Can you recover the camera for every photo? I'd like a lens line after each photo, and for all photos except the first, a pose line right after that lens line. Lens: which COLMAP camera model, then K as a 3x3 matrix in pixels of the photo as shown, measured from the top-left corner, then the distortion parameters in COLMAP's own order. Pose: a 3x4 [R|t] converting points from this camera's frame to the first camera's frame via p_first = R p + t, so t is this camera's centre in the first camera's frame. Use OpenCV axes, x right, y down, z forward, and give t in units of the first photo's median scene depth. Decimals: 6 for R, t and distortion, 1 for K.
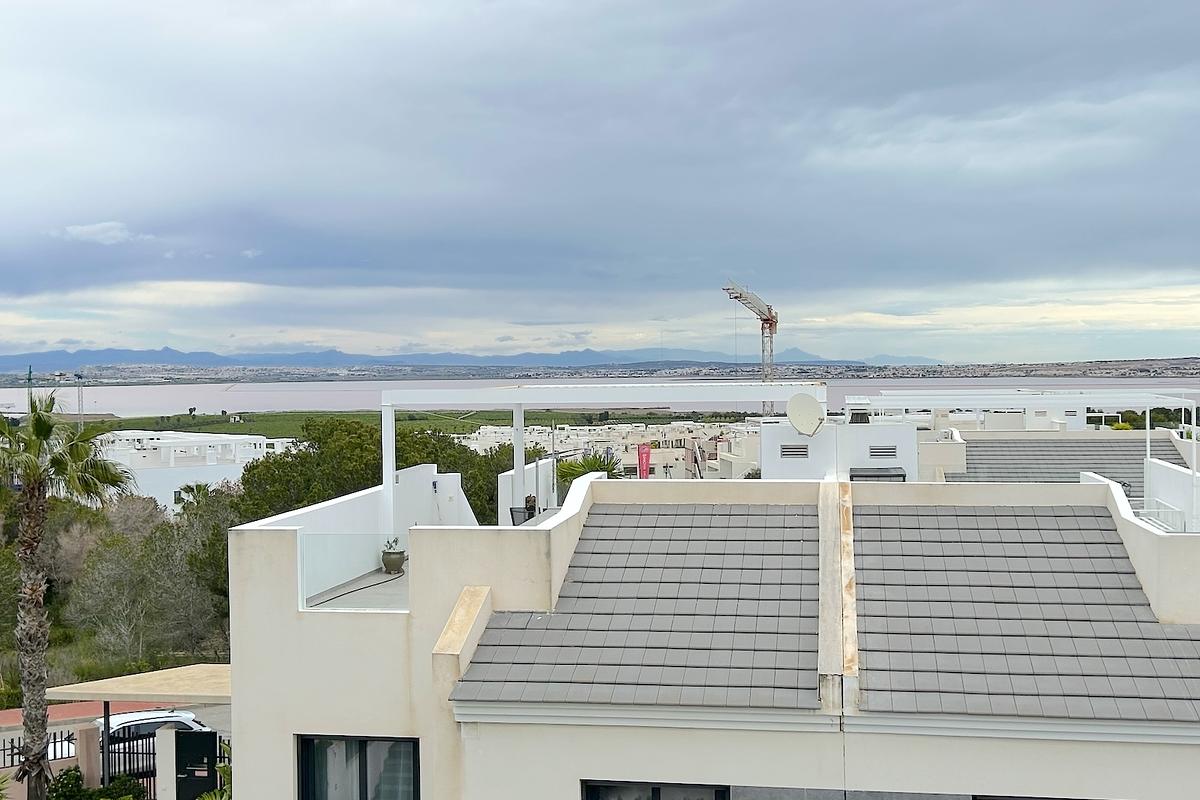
lens RADIAL K [[1385.3, 0, 599.5], [0, 1385.3, 423.4], [0, 0, 1]] dist [0.047199, 0.000000]
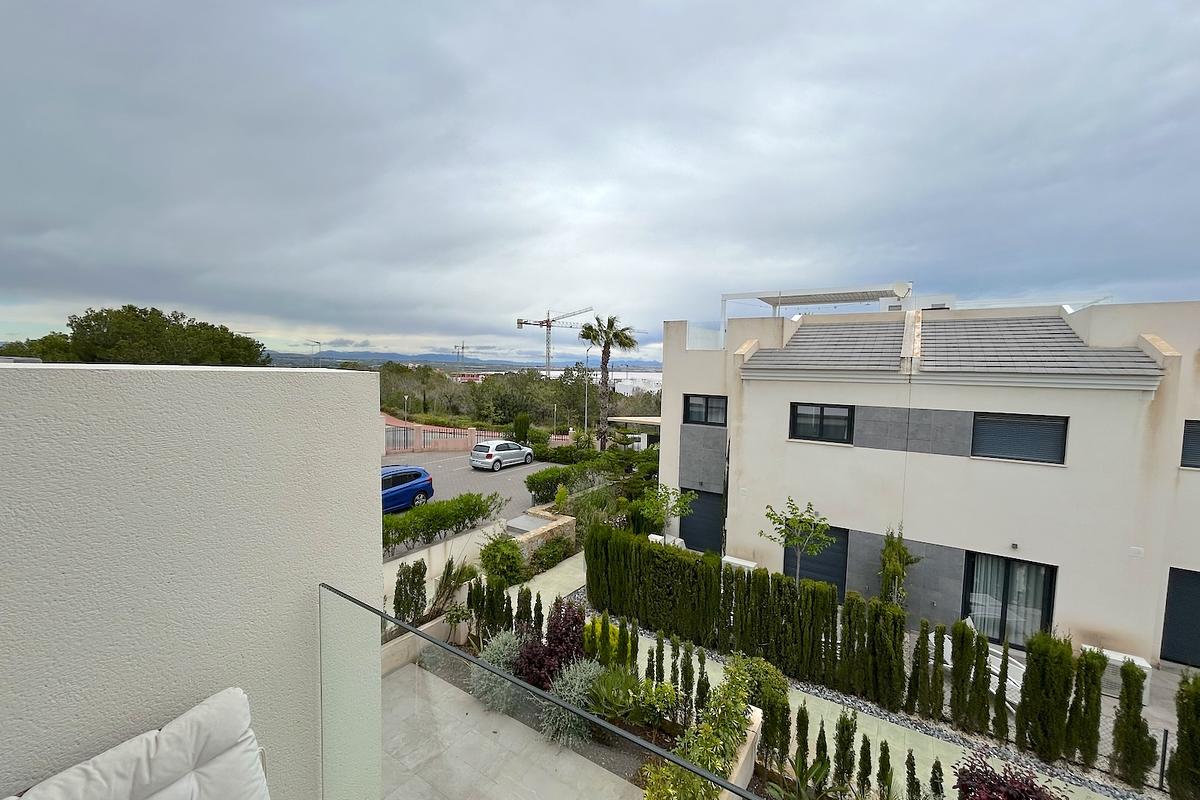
lens RADIAL K [[480.4, 0, 597.3], [0, 480.4, 397.0], [0, 0, 1]] dist [0.003884, -0.000011]
pose [[0.913187, 0.064578, -0.402393, 0.010041], [-0.059629, 0.997912, 0.024828, 0.133470], [0.403156, 0.001322, 0.915130, 0.018381]]
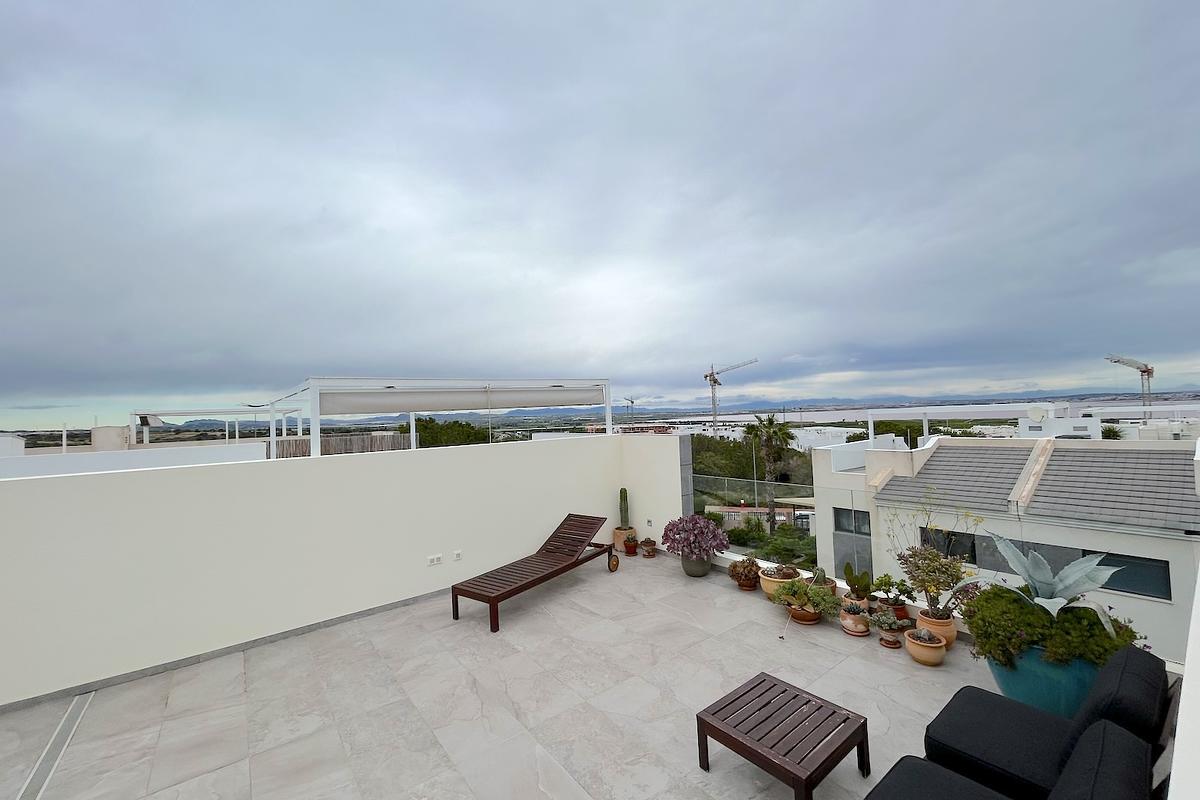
lens RADIAL K [[480.4, 0, 599.9], [0, 480.4, 401.6], [0, 0, 1]] dist [0.003884, -0.000011]
pose [[0.728801, -0.035174, -0.683821, 0.121249], [0.001923, 0.998781, -0.049325, 0.008942], [0.684723, 0.034633, 0.727981, -0.188670]]
